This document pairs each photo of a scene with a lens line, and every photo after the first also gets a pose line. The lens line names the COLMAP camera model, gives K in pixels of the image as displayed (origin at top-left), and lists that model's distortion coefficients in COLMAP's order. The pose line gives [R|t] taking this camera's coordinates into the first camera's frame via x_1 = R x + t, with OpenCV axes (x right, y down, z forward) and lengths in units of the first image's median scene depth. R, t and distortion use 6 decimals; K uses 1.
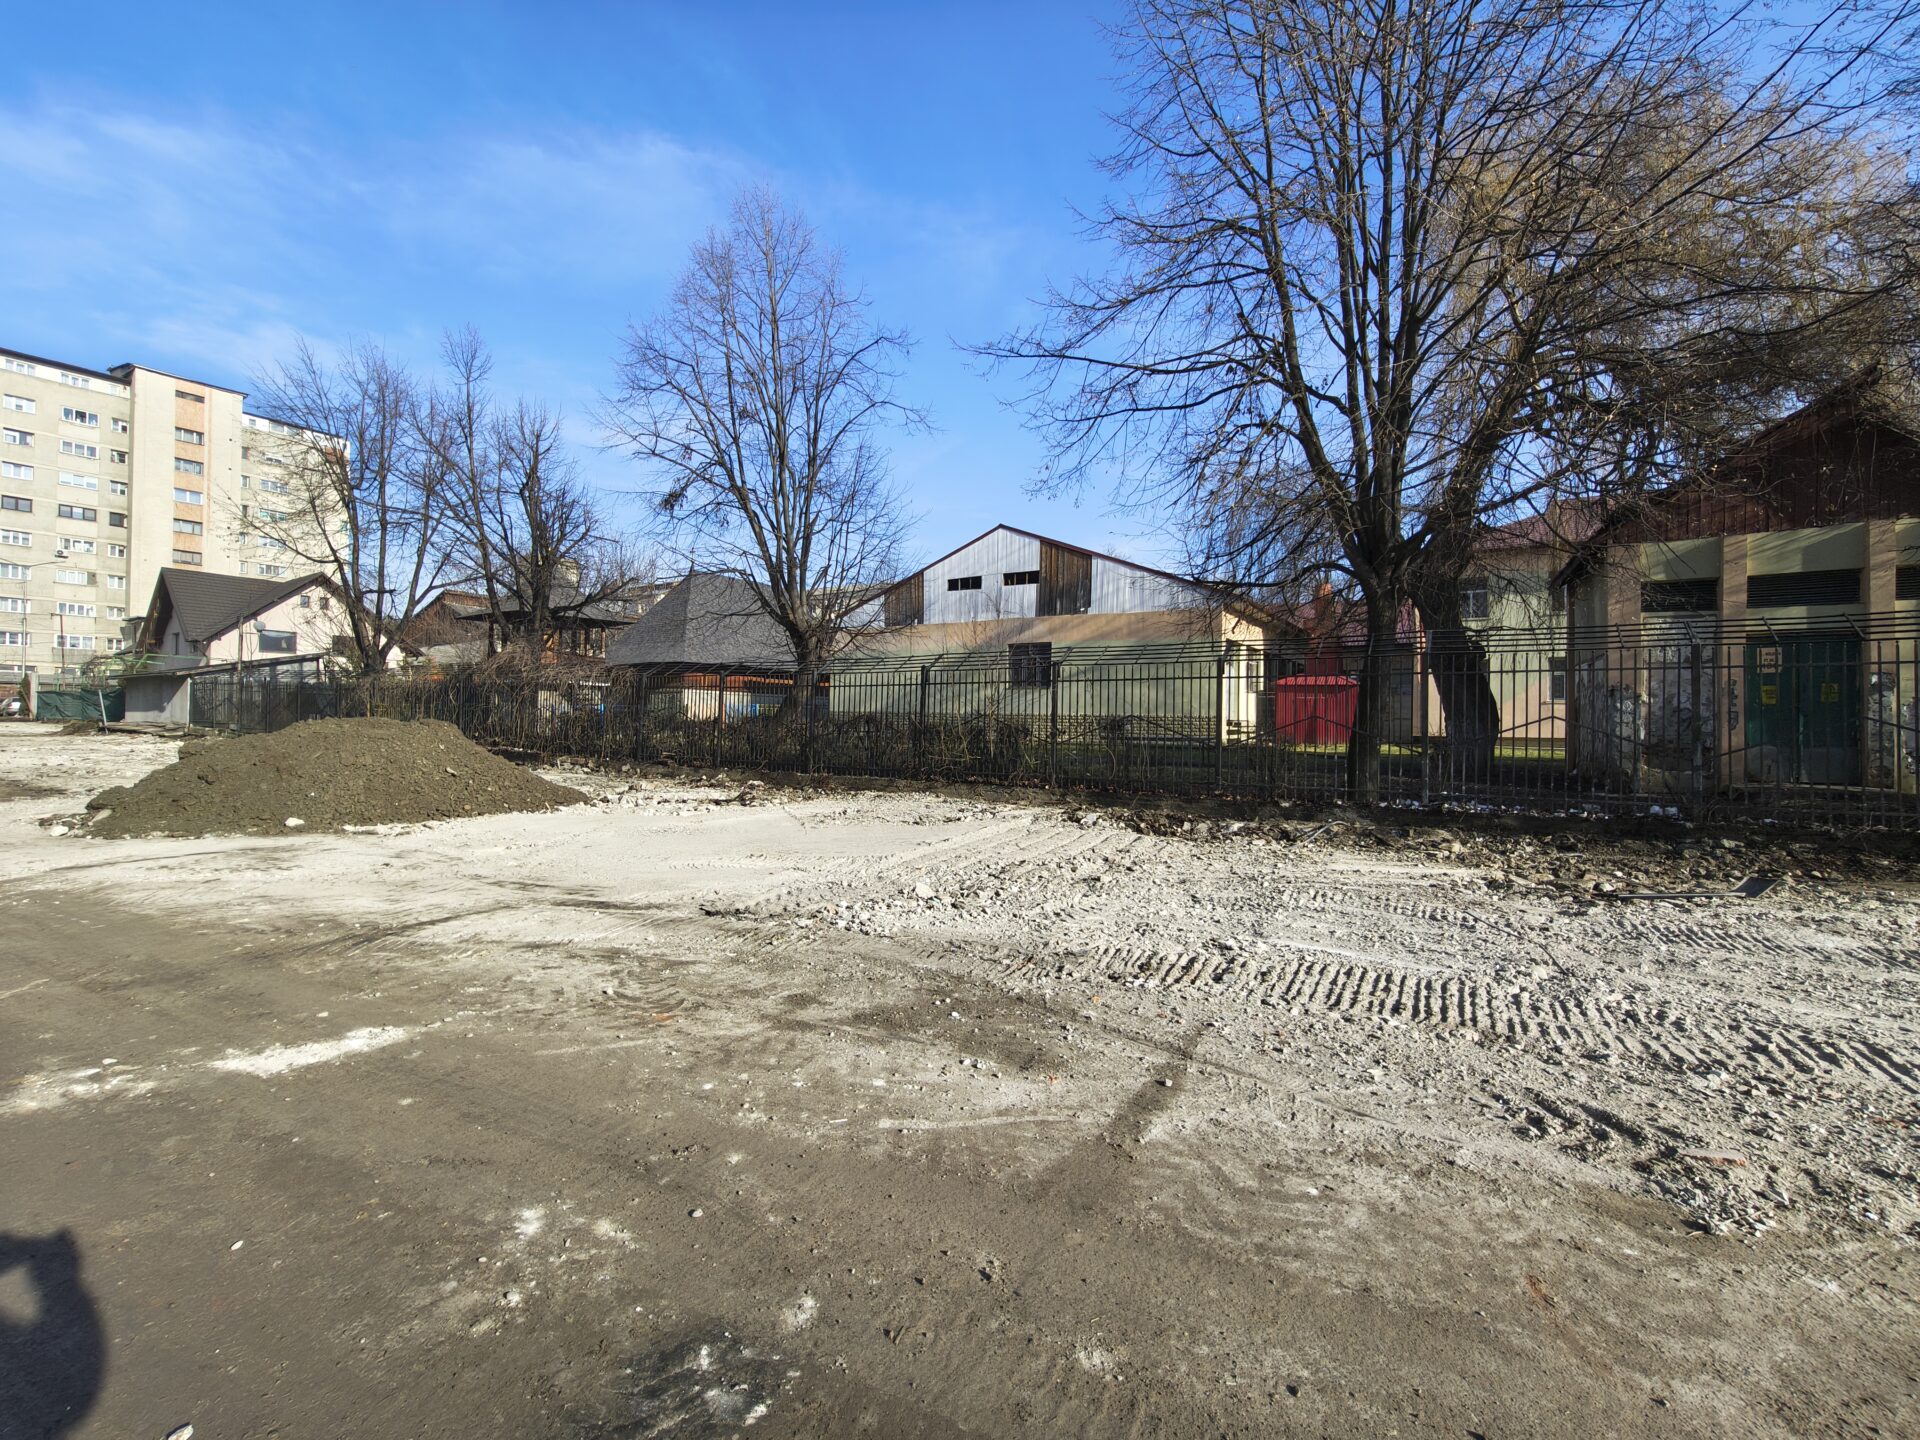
lens RADIAL K [[811.5, 0, 965.6], [0, 811.5, 717.3], [0, 0, 1]] dist [0.000708, -0.001383]
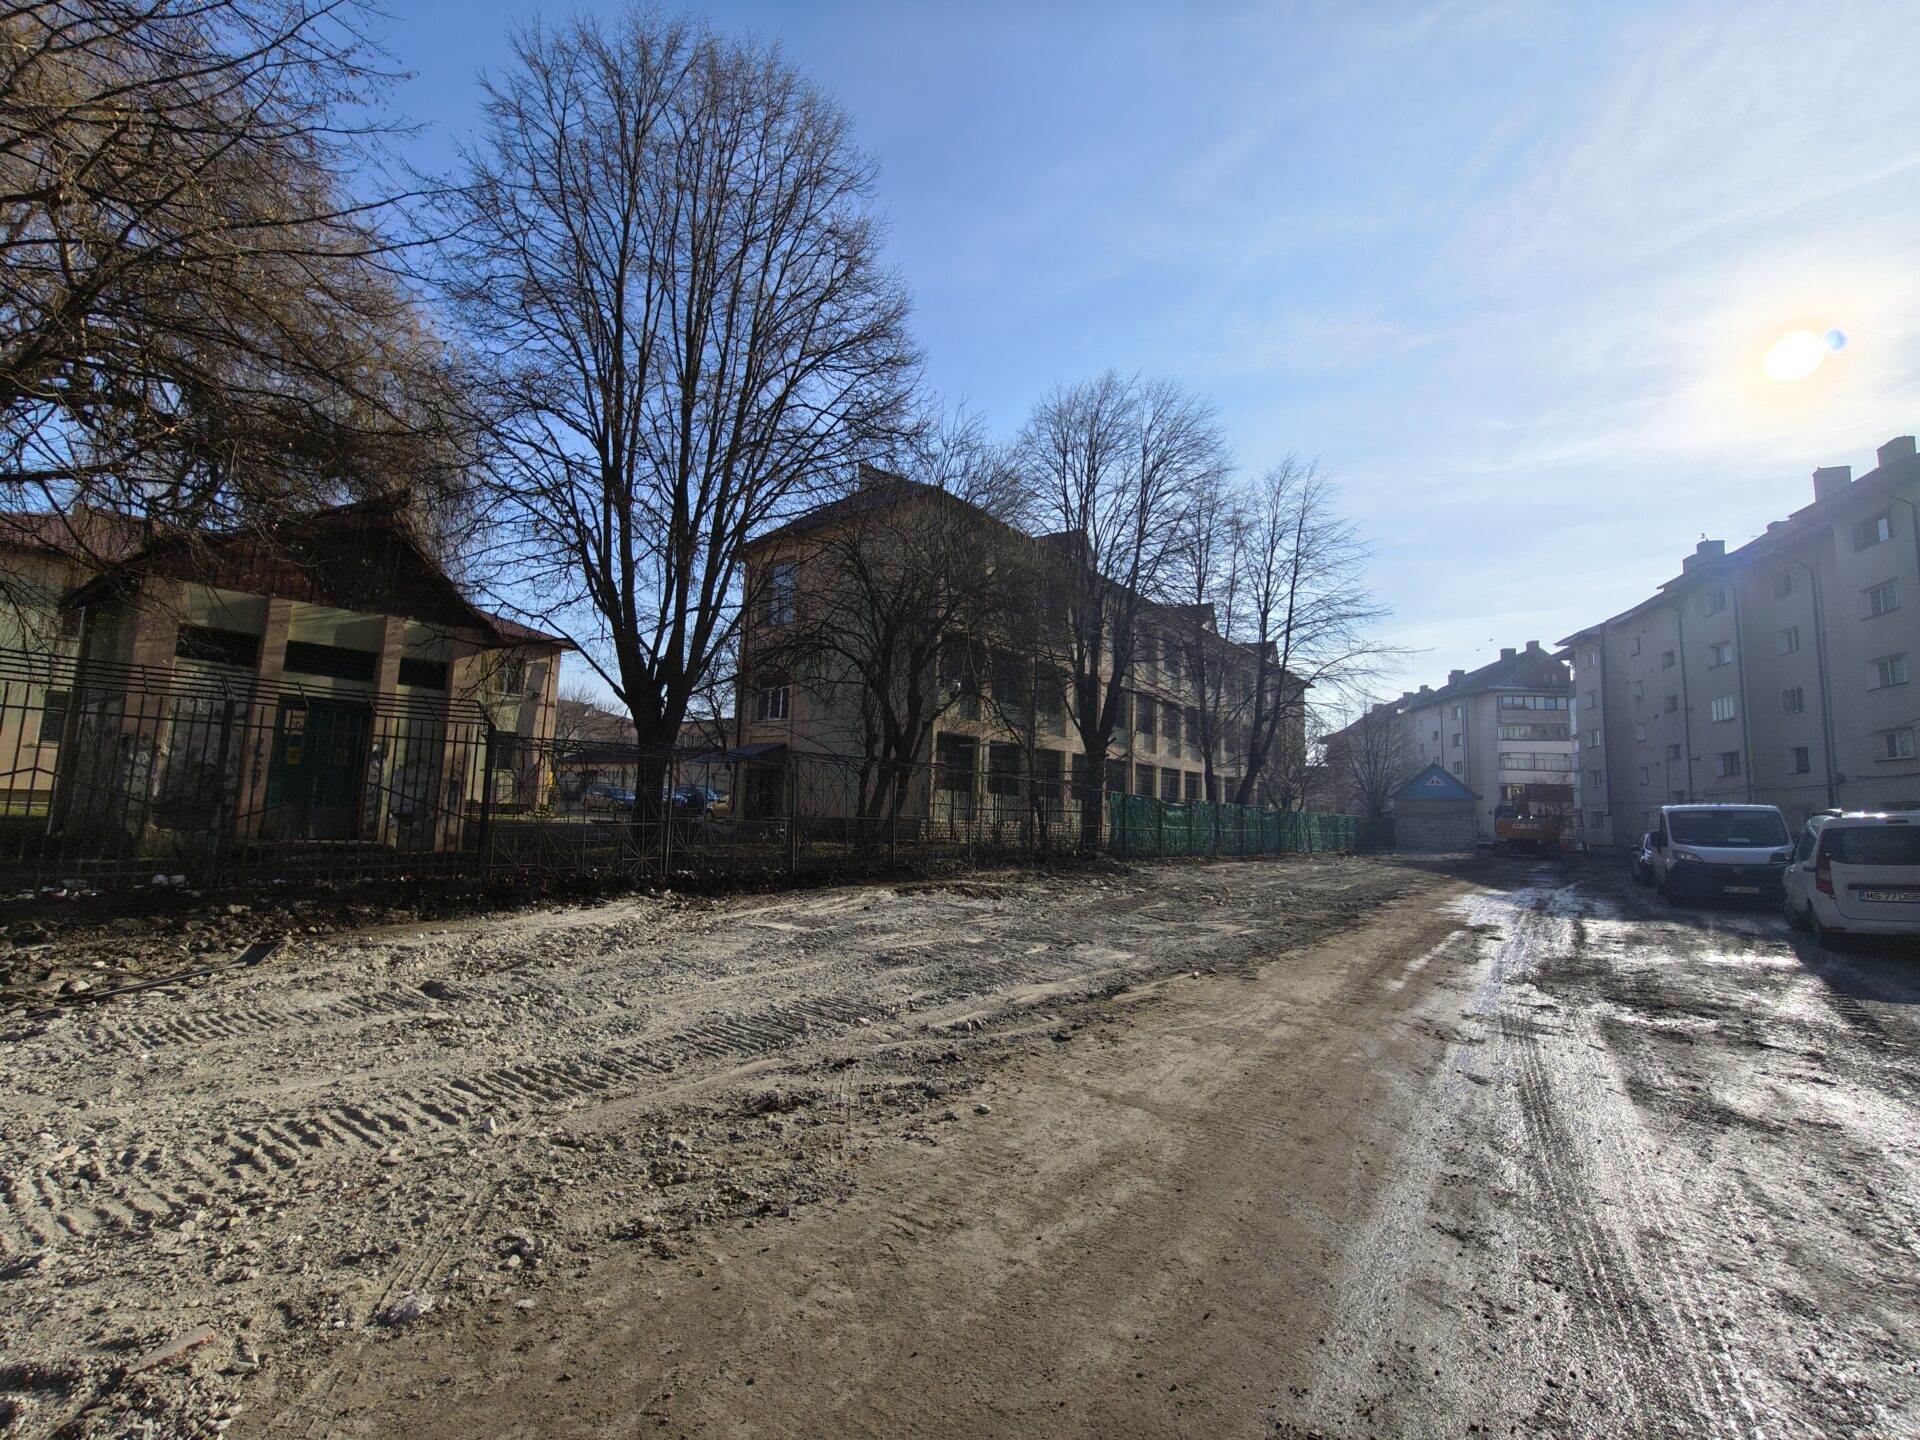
lens RADIAL K [[811.5, 0, 959.8], [0, 811.5, 711.7], [0, 0, 1]] dist [0.000708, -0.001383]
pose [[0.096175, 0.113405, 0.988883, 0.083138], [-0.043367, 0.993022, -0.109662, -0.018194], [-0.994419, -0.032339, 0.100422, 0.103865]]
